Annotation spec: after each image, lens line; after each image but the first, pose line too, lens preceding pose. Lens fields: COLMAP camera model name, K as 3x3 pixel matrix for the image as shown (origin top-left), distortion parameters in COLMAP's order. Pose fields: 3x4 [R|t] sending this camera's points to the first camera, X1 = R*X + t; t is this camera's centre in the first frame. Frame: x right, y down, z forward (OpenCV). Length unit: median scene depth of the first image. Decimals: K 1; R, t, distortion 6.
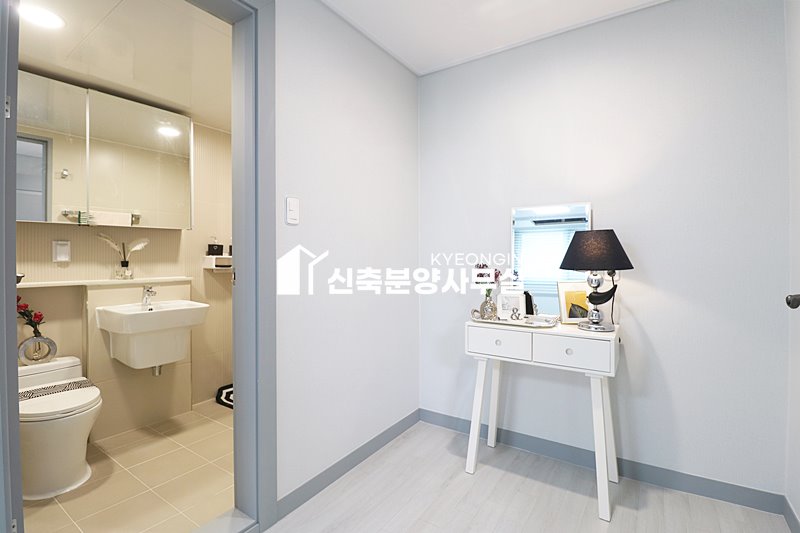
lens RADIAL K [[371.9, 0, 400.7], [0, 371.9, 260.5], [0, 0, 1]] dist [-0.017225, -0.006333]
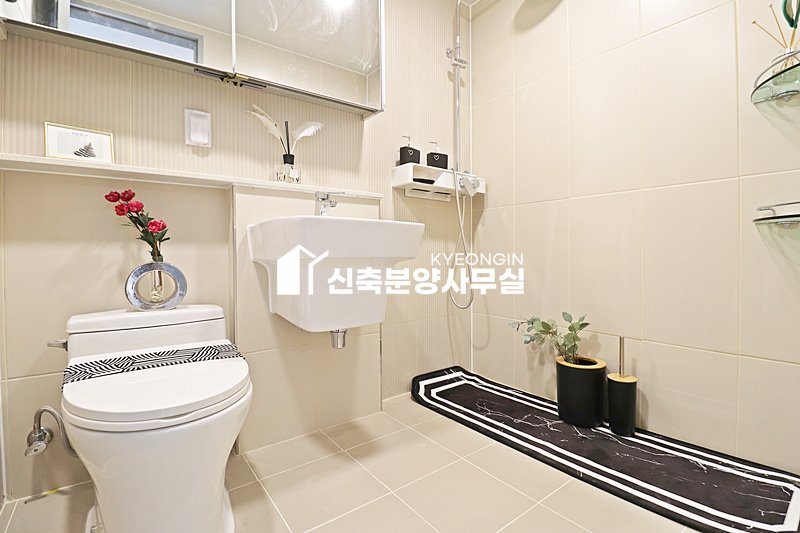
lens RADIAL K [[371.9, 0, 397.1], [0, 371.9, 255.8], [0, 0, 1]] dist [-0.017225, -0.006333]
pose [[0.943245, -0.010268, -0.331938, -0.404783], [0.010548, 0.999944, -0.000960, 0.179766], [0.331929, -0.002596, 0.943301, 0.513021]]
